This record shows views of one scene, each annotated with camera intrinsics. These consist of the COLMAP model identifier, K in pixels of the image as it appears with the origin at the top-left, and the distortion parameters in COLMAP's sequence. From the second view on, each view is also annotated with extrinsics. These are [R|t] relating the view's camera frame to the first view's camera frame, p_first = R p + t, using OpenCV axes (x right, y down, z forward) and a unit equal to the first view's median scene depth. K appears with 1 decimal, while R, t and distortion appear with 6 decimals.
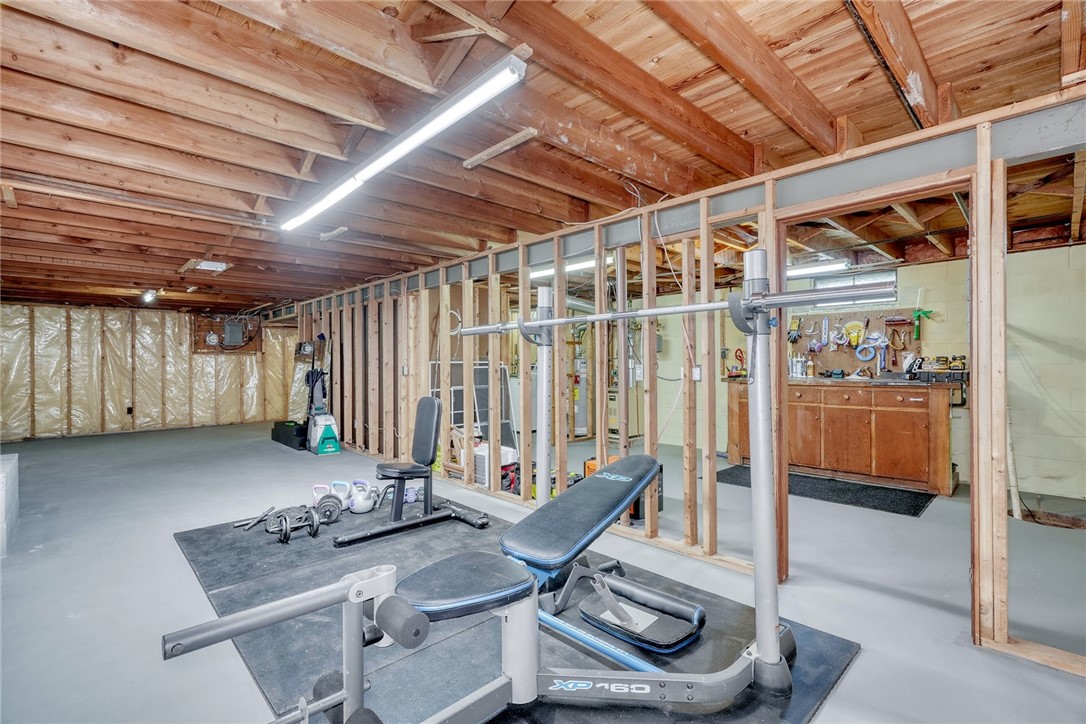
lens RADIAL K [[496.8, 0, 542.2], [0, 496.8, 363.2], [0, 0, 1]] dist [0.000264, 0.001167]
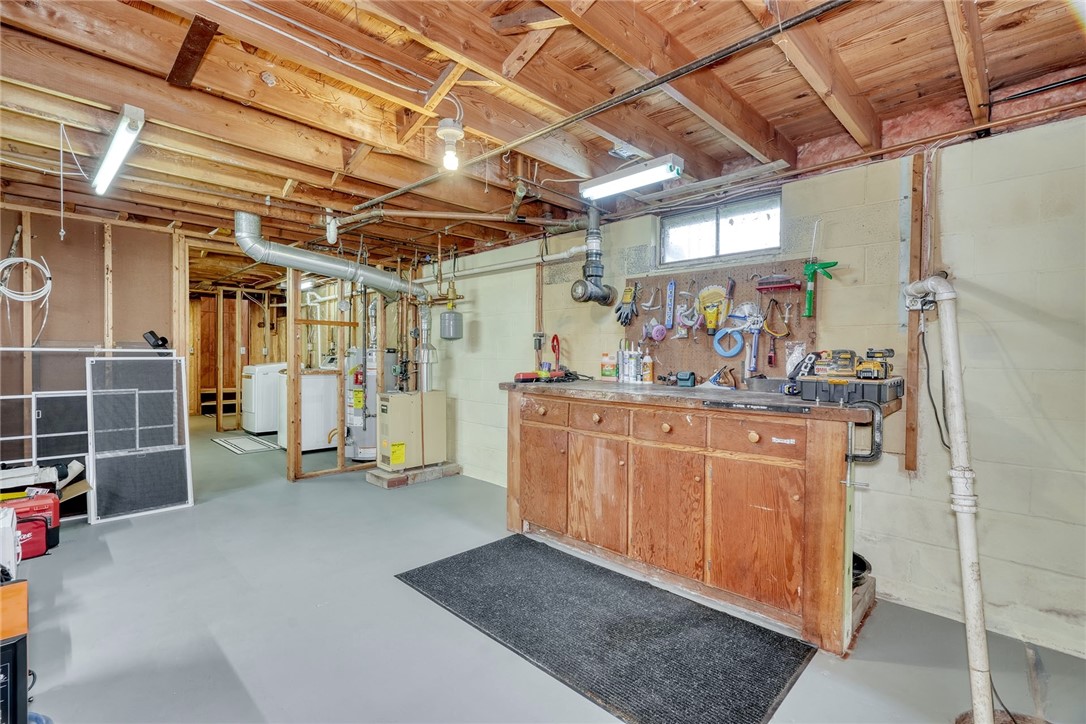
lens RADIAL K [[496.8, 0, 544.1], [0, 496.8, 362.0], [0, 0, 1]] dist [0.000264, 0.001167]
pose [[0.999486, 0.012995, 0.029295, 0.453277], [-0.013448, 0.999792, 0.015331, -0.005009], [-0.029090, -0.015718, 0.999453, 0.476065]]
